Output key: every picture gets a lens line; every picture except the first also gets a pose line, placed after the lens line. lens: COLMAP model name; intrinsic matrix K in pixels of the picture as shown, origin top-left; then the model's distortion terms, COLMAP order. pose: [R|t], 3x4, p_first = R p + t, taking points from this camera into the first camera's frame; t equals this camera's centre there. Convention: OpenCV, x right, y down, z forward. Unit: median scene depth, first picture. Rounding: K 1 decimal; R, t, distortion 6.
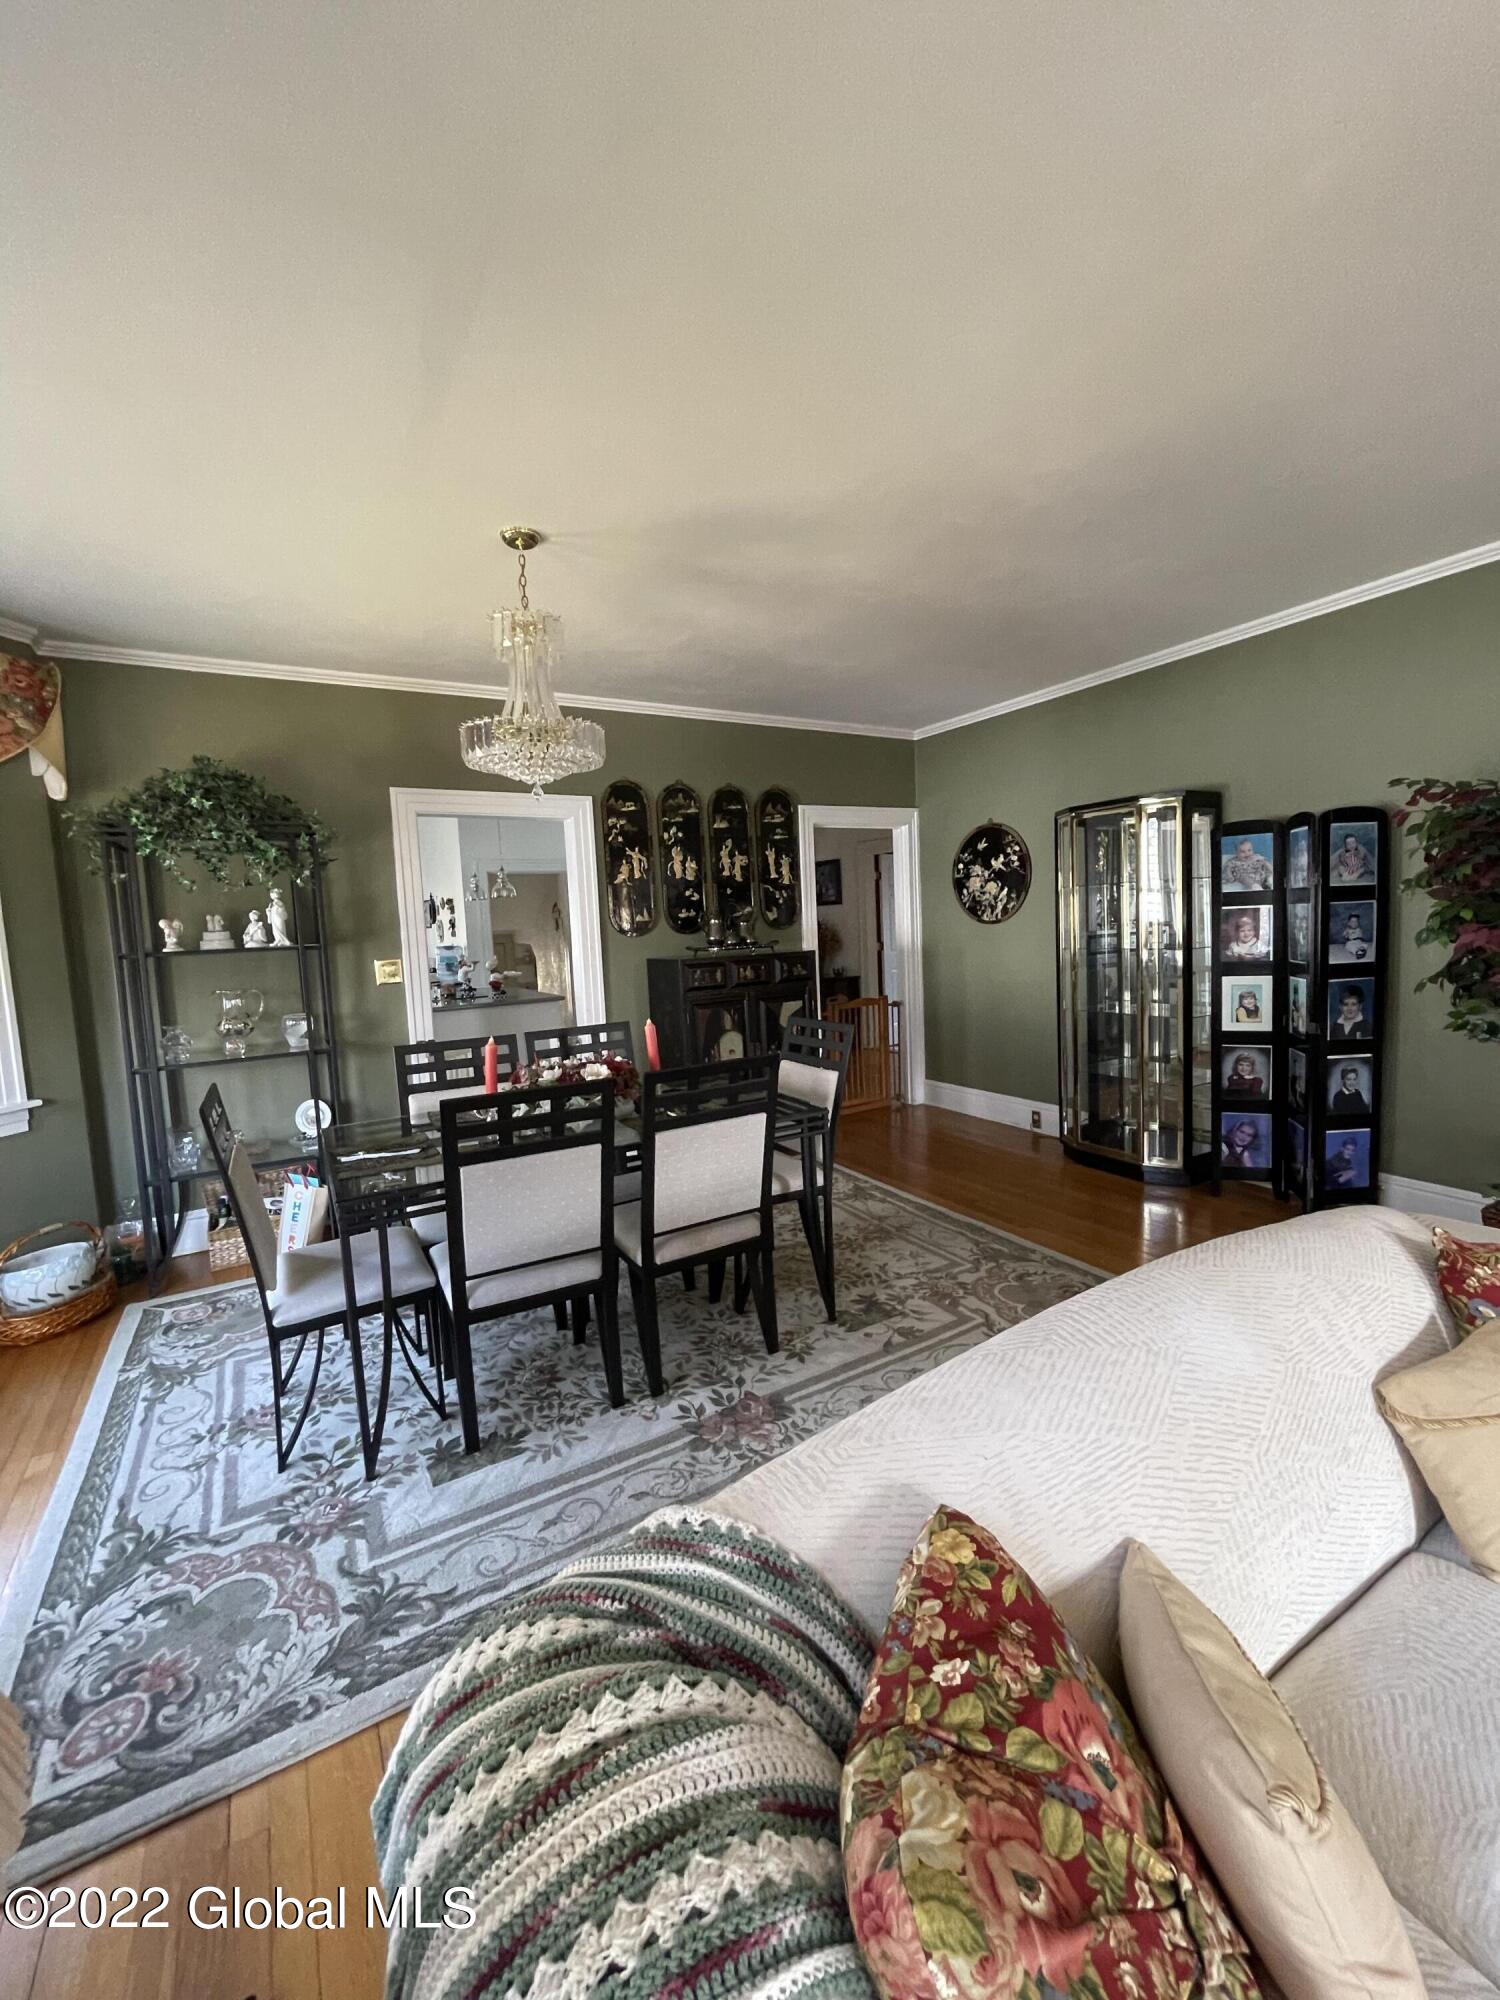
lens RADIAL K [[816.9, 0, 753.4], [0, 816.9, 997.9], [0, 0, 1]] dist [-0.002918, 0.001516]
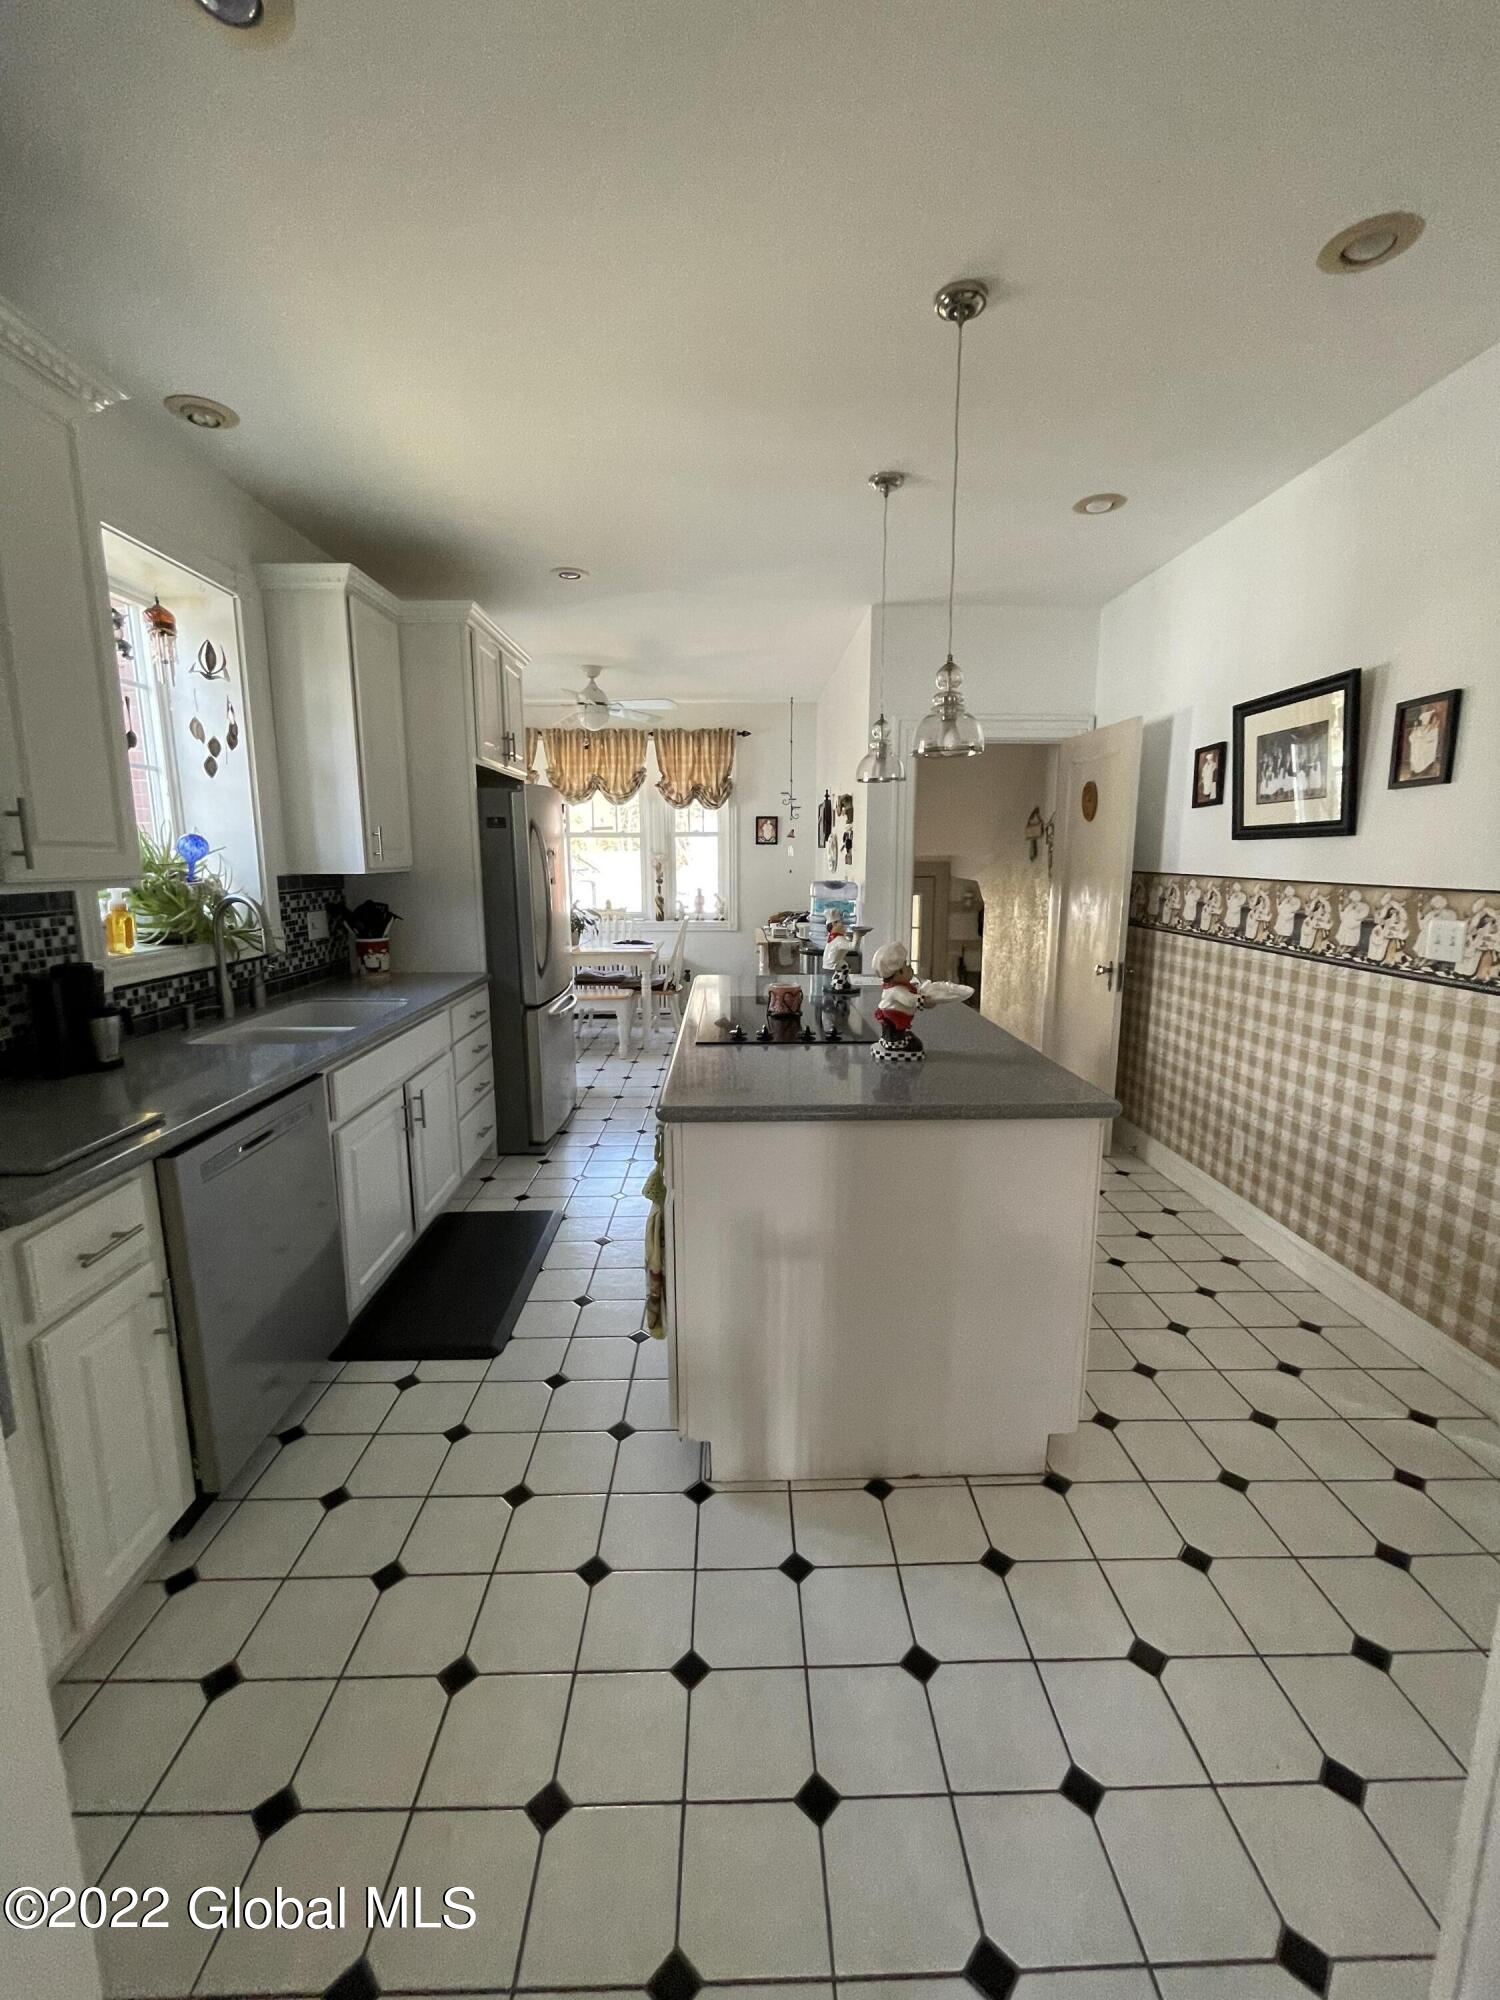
lens RADIAL K [[816.9, 0, 747.3], [0, 816.9, 995.5], [0, 0, 1]] dist [-0.002918, 0.001516]
pose [[0.868147, 0.120757, -0.481392, -0.133815], [-0.075793, 0.990829, 0.111863, -0.039740], [0.490486, -0.060628, 0.869338, 0.437392]]
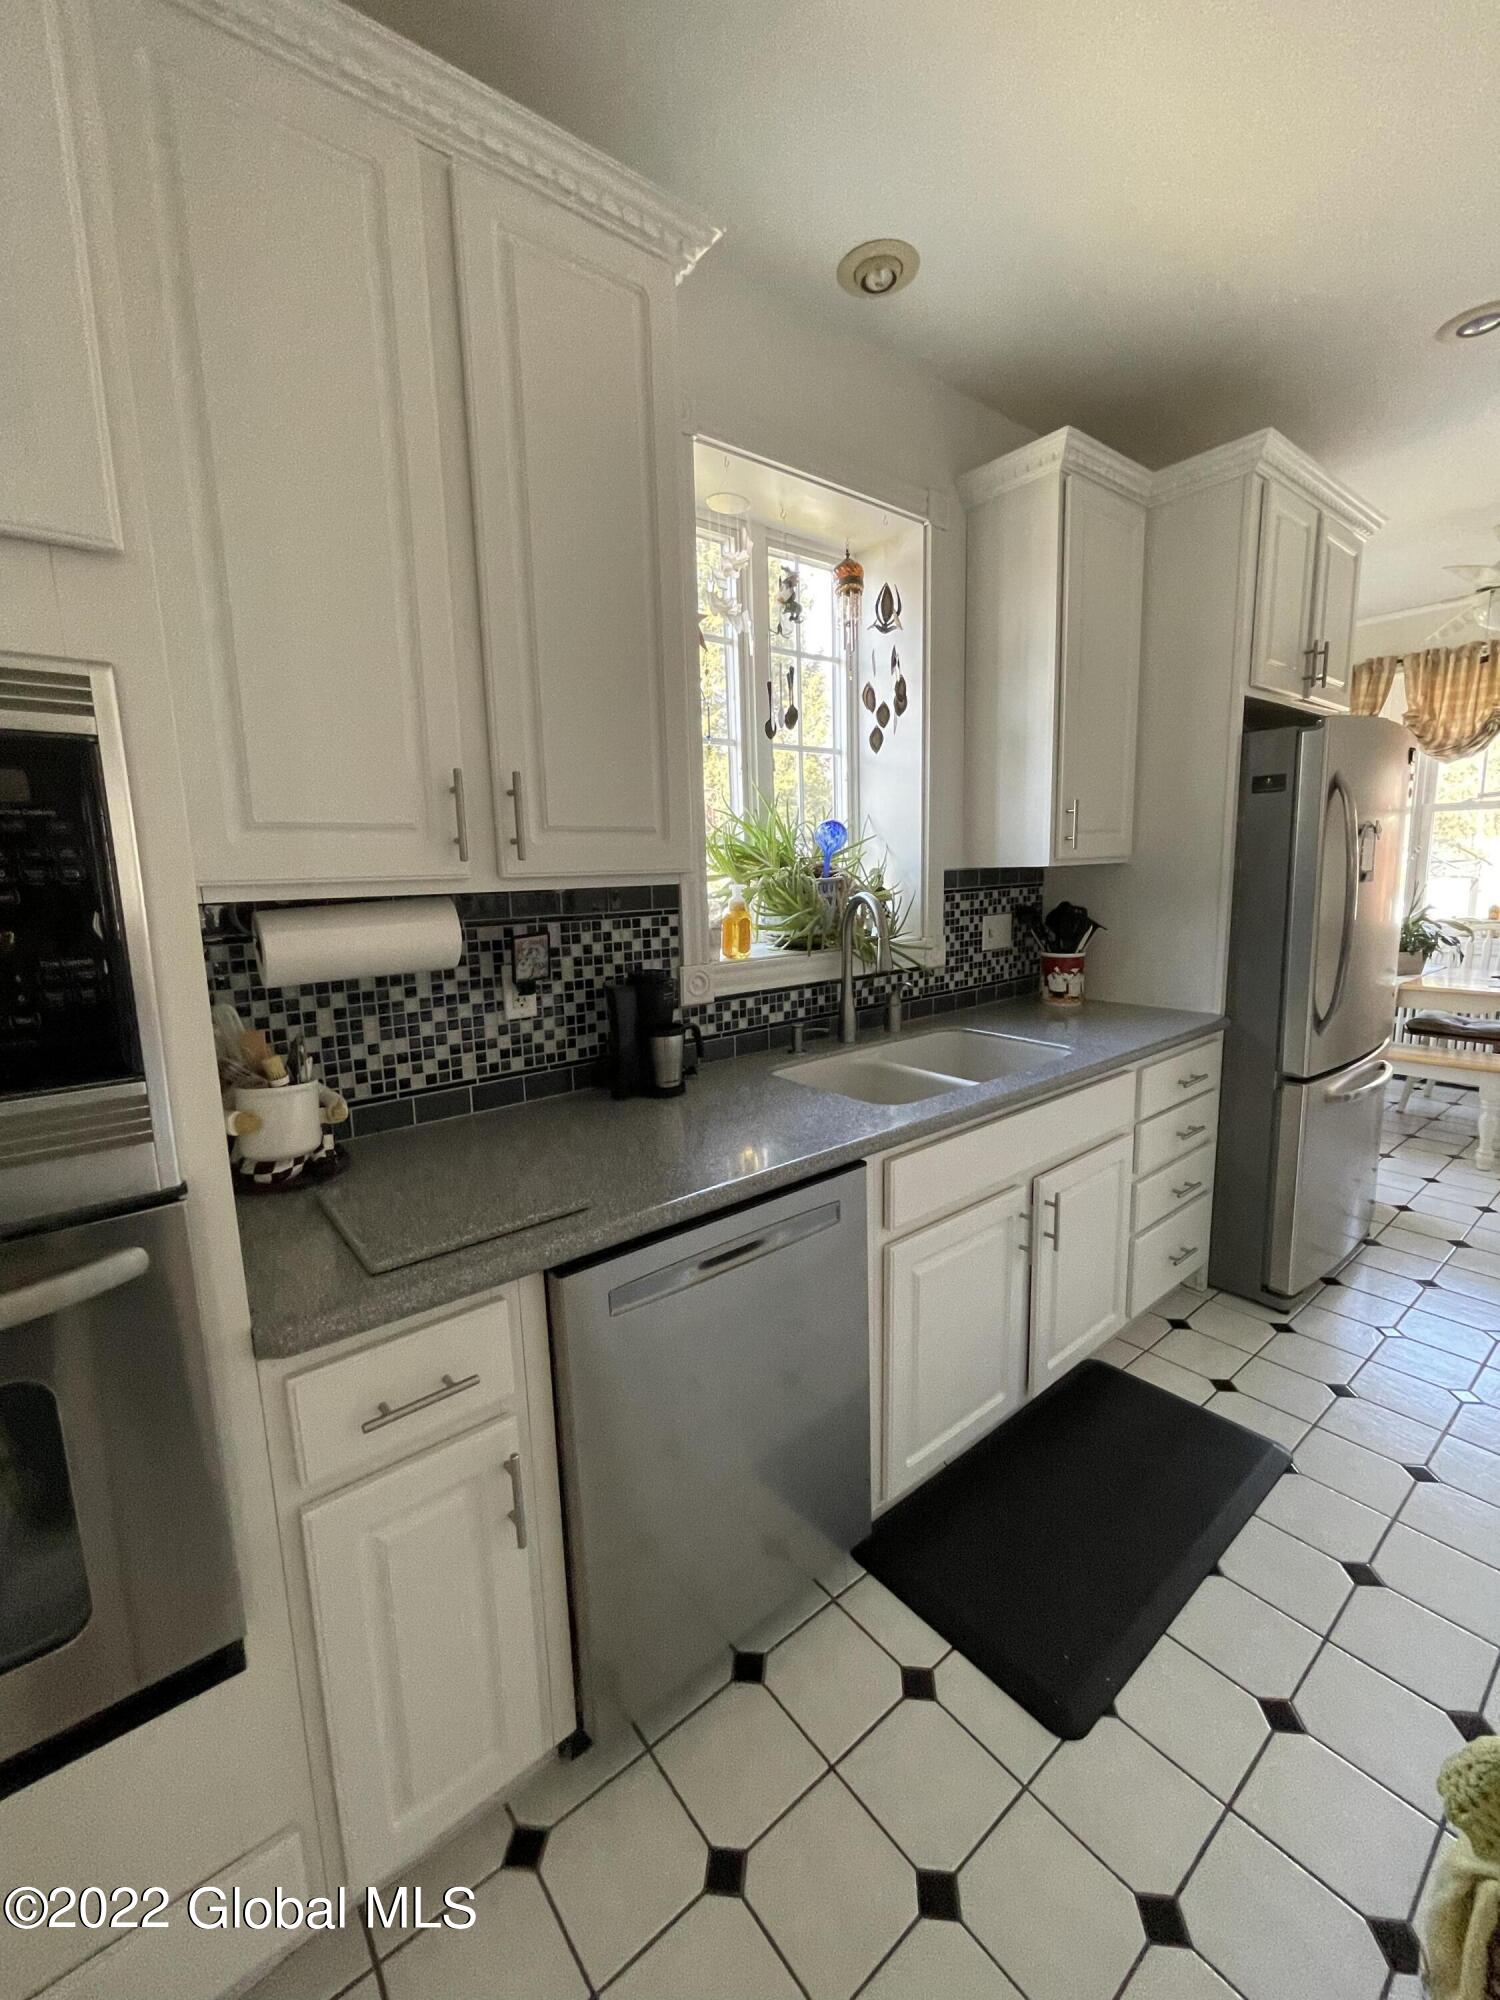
lens RADIAL K [[816.9, 0, 753.9], [0, 816.9, 989.1], [0, 0, 1]] dist [-0.002918, 0.001516]
pose [[0.143716, 0.187457, -0.971702, -0.311501], [-0.068383, 0.981430, 0.179220, -0.044462], [0.987254, 0.040691, 0.153866, 0.672068]]
